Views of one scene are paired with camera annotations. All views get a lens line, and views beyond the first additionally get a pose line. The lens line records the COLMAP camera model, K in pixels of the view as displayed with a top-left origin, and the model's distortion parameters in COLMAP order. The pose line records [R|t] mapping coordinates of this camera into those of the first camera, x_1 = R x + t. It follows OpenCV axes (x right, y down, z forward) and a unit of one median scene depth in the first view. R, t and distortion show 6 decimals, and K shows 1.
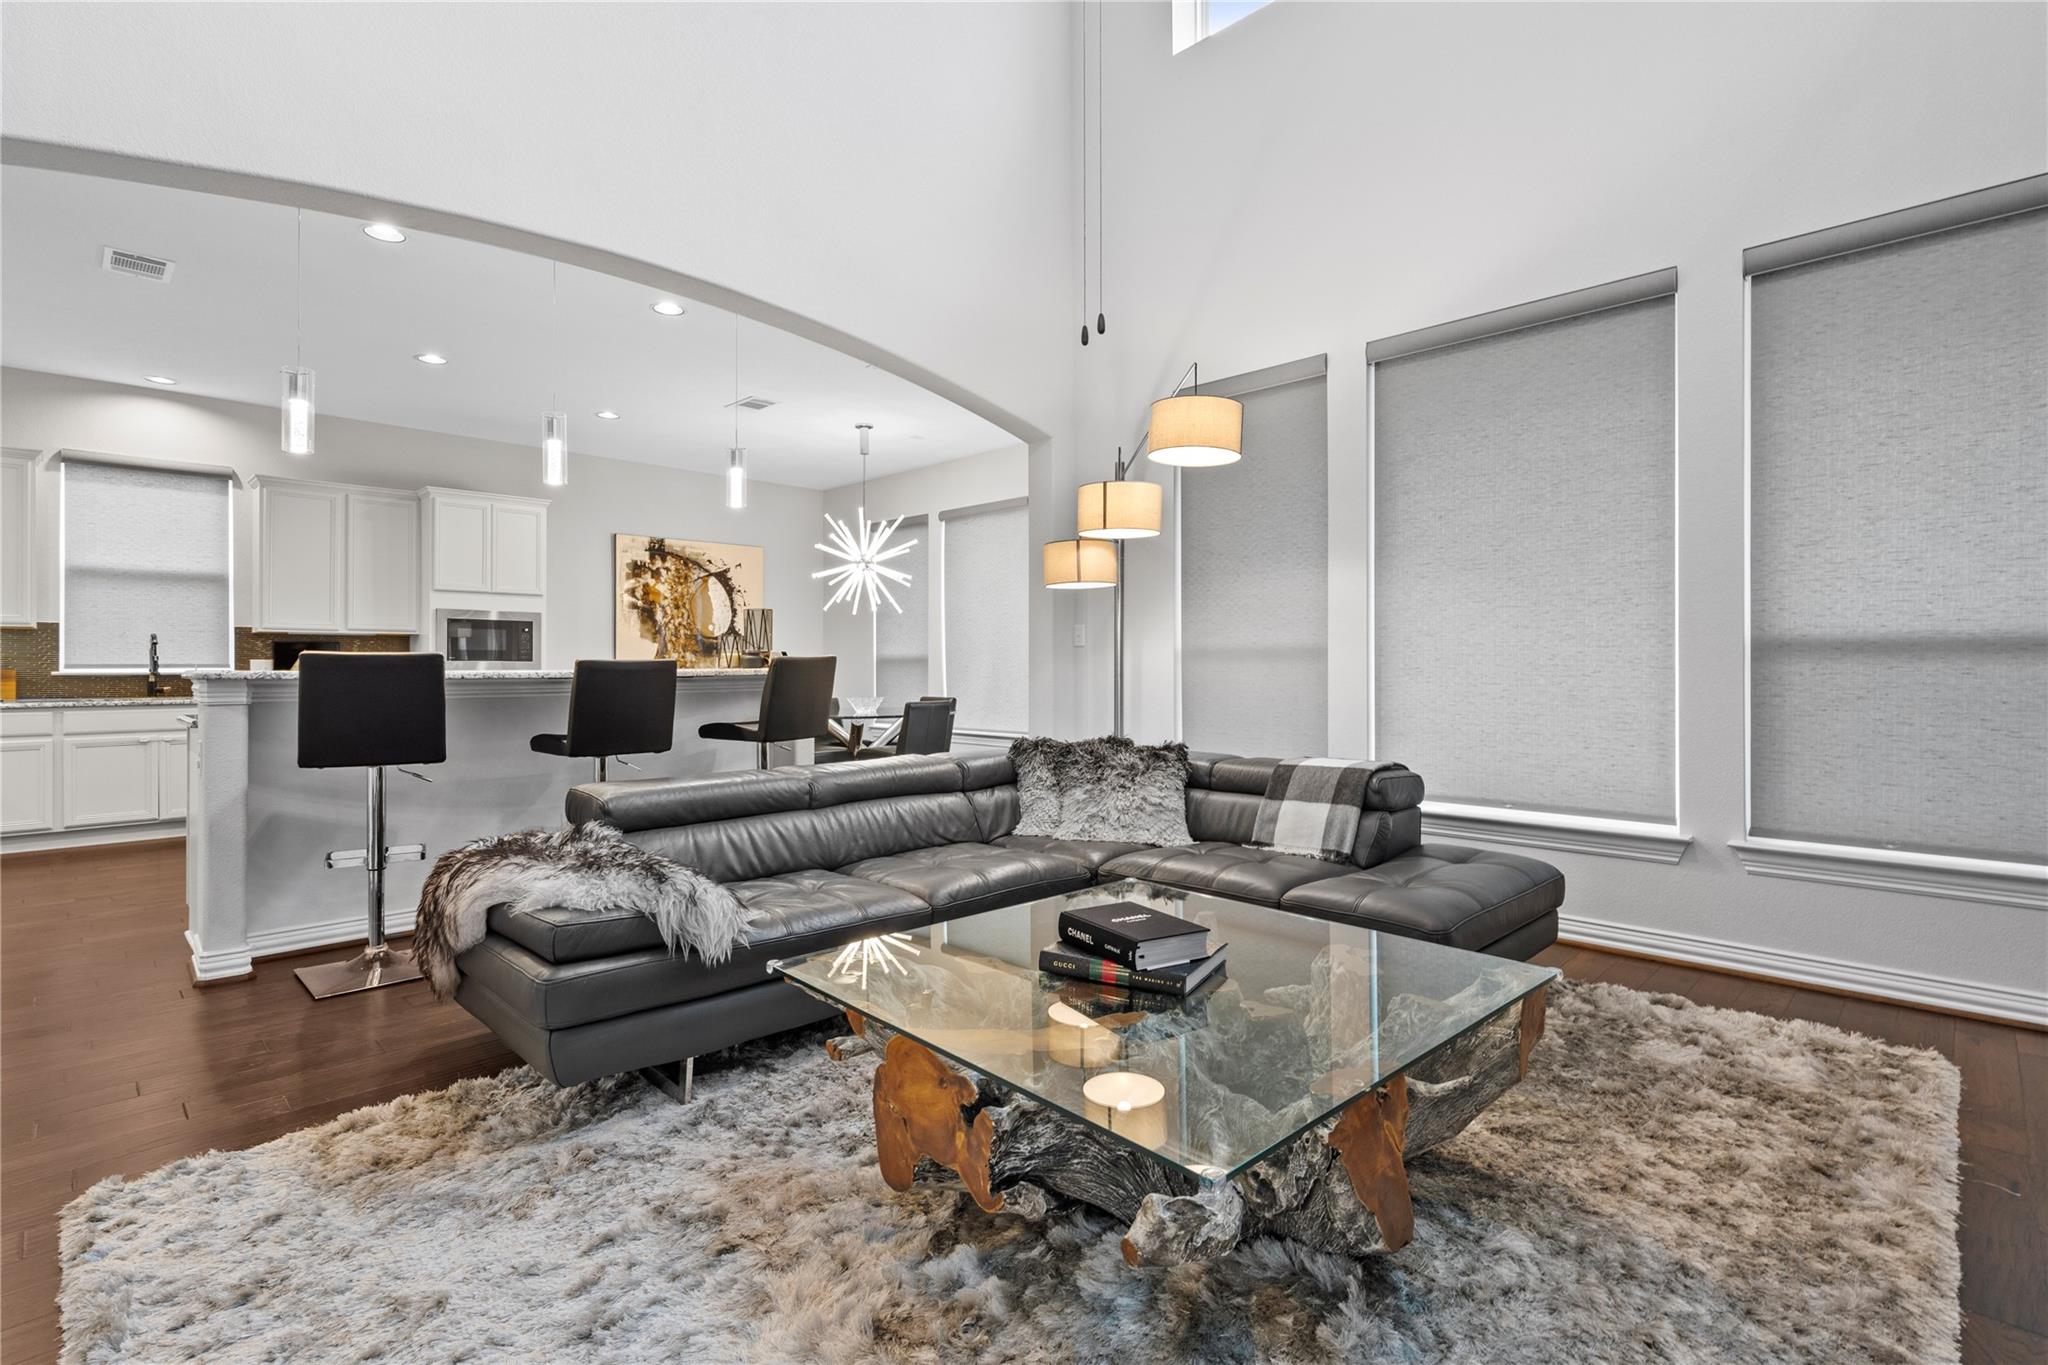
lens RADIAL K [[968.3, 0, 1022.2], [0, 968.3, 660.3], [0, 0, 1]] dist [0.001629, 0.000303]
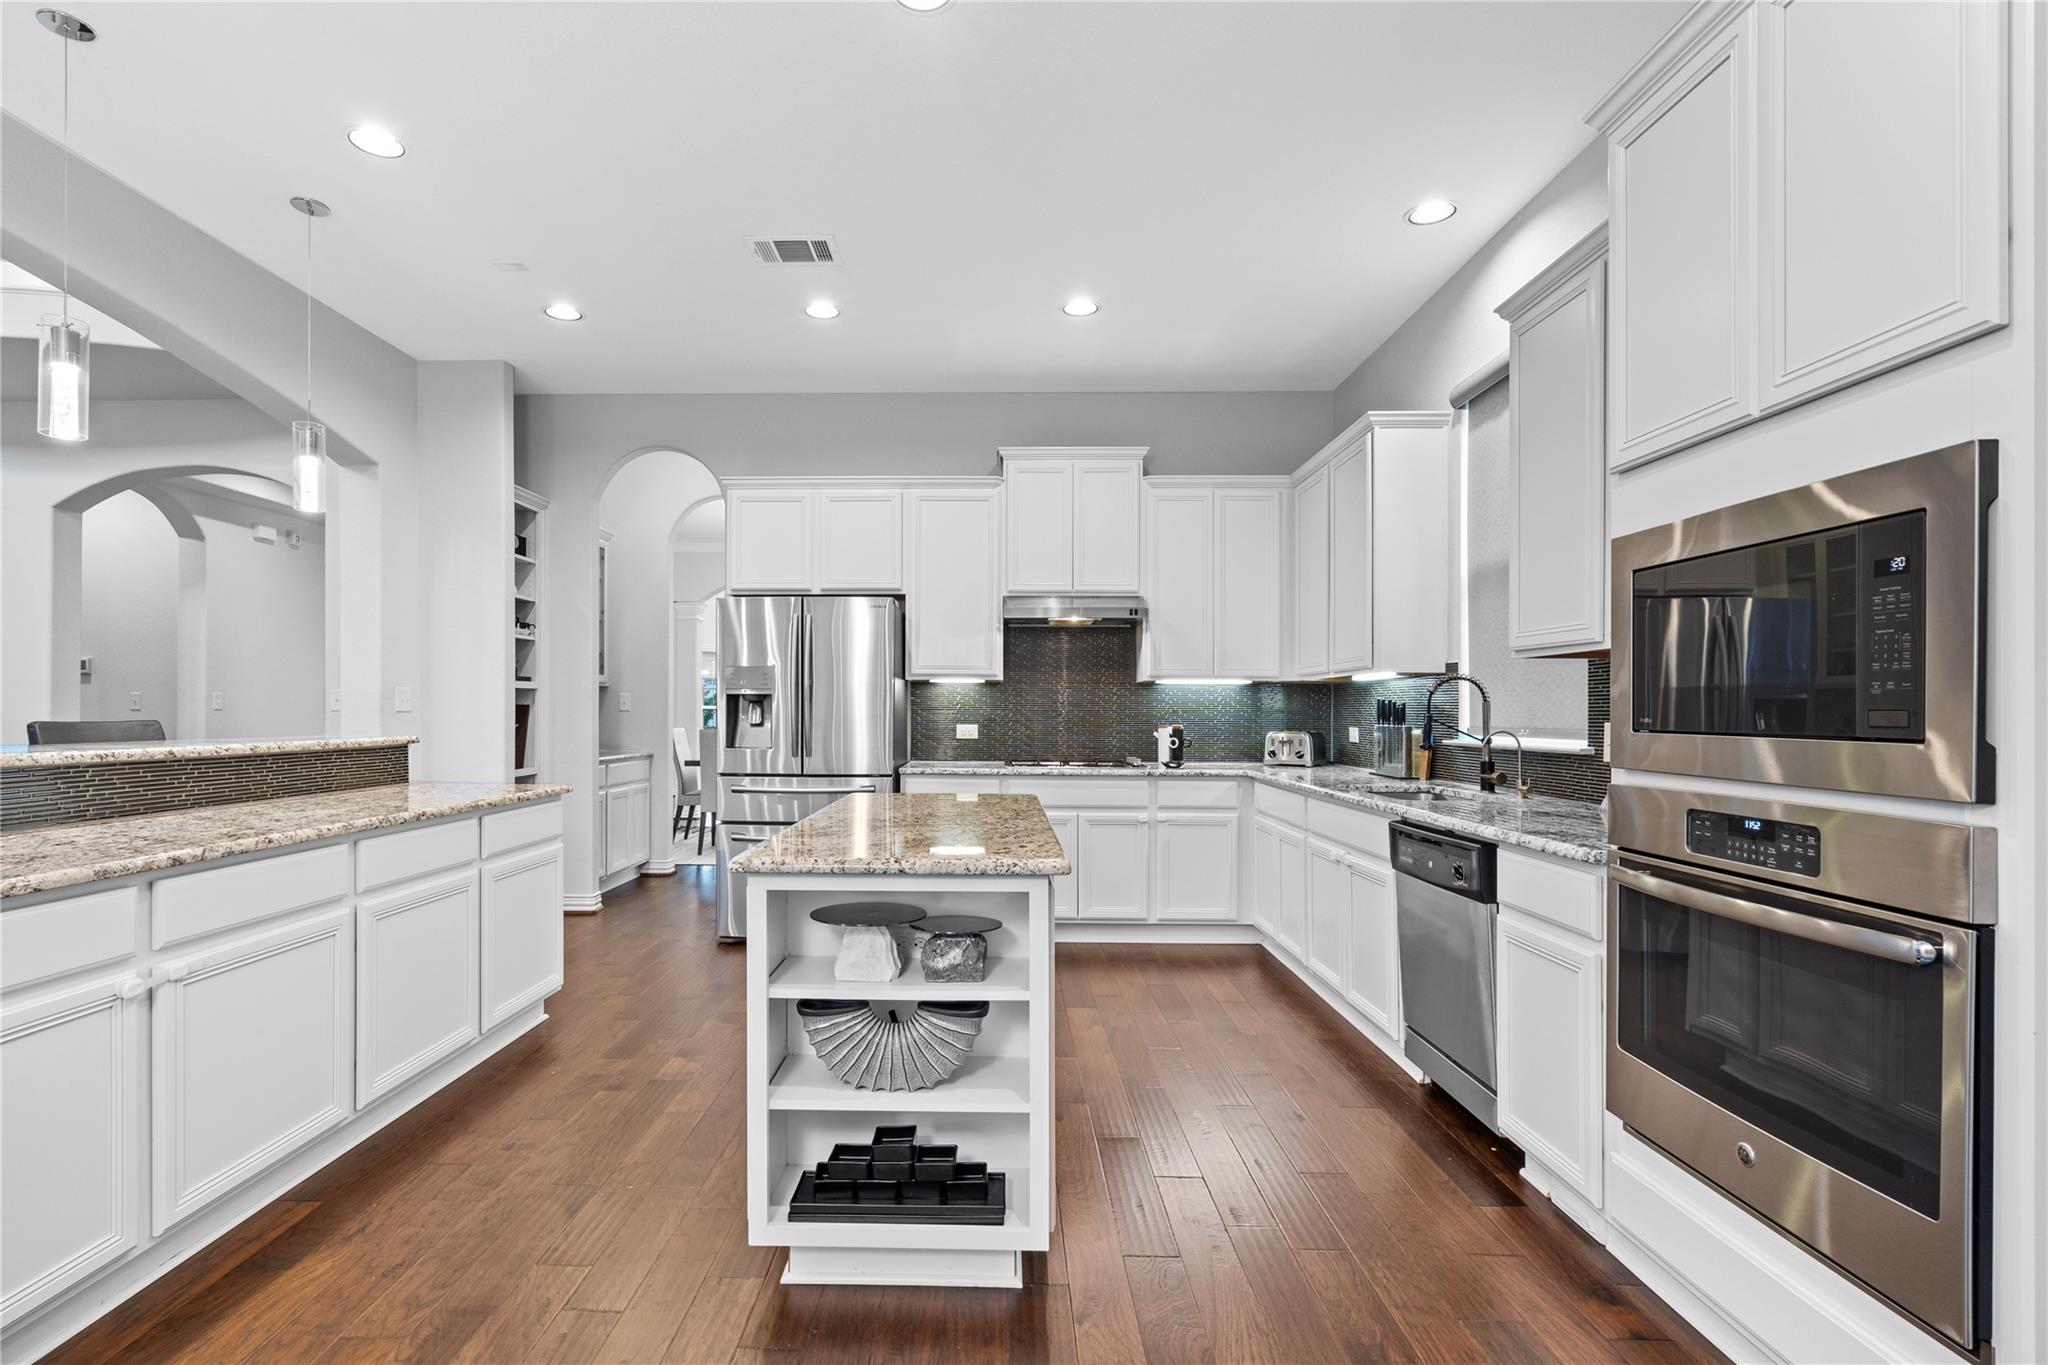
lens RADIAL K [[959.8, 0, 973.1], [0, 959.8, 712.8], [0, 0, 1]] dist [0.000922, 0.000447]
pose [[-0.727900, 0.001862, -0.685680, -0.301235], [0.004673, 0.999987, -0.002246, -0.005037], [0.685667, -0.004839, -0.727899, 1.127833]]
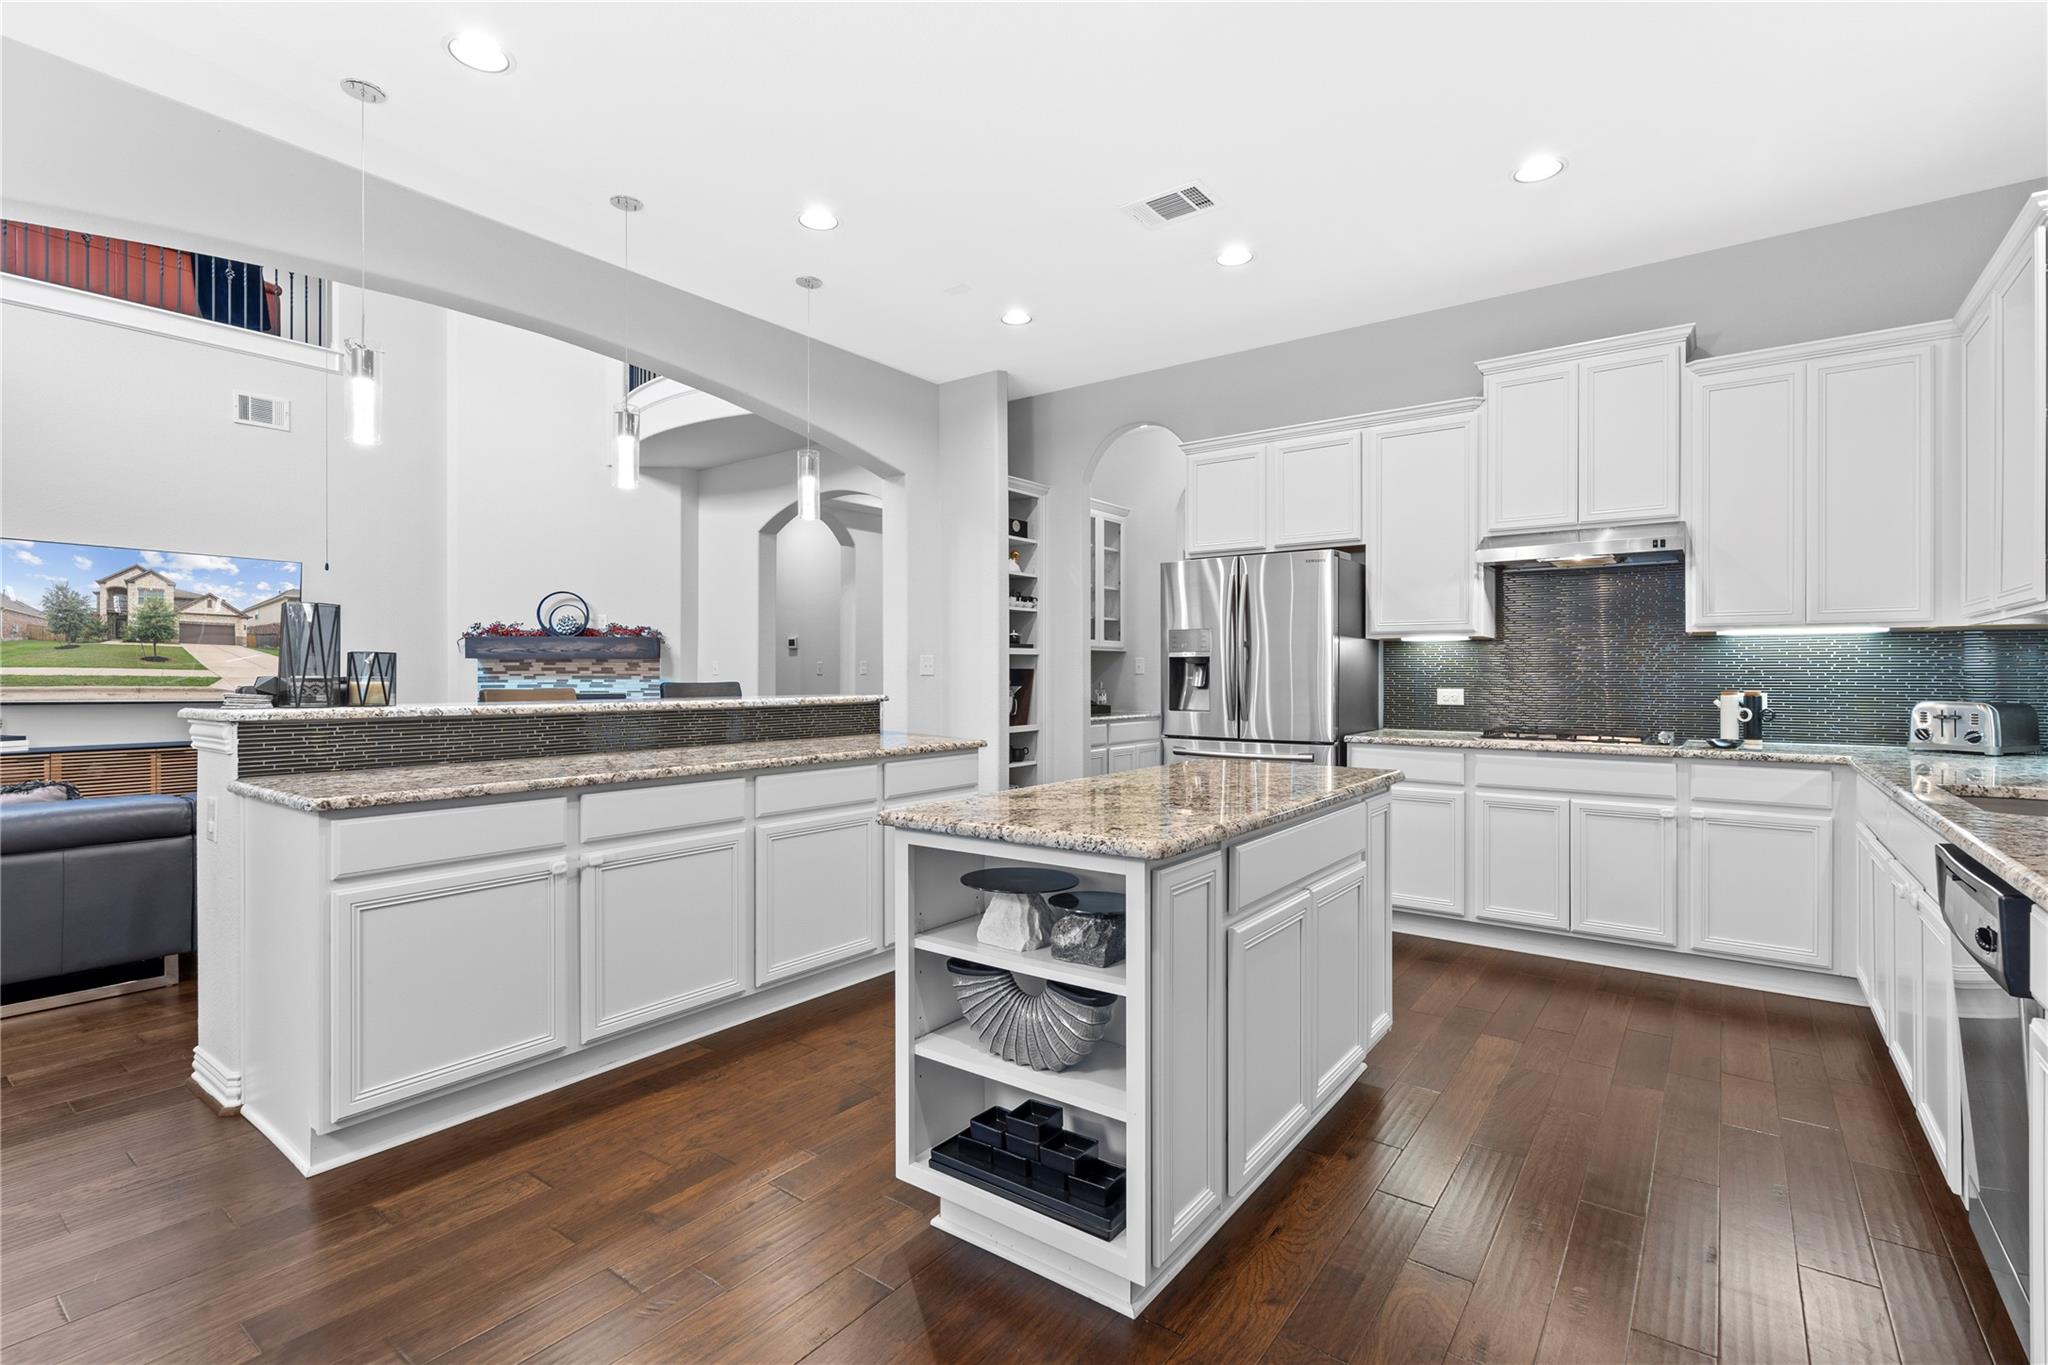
lens RADIAL K [[943.1, 0, 1024.0], [0, 943.1, 682.5], [0, 0, 1]] dist [0.004259, 0.001084]
pose [[-0.989558, 0.004590, -0.144065, -0.442396], [0.004474, 0.999989, 0.001127, -0.003682], [0.144068, 0.000470, -0.989568, 1.172154]]
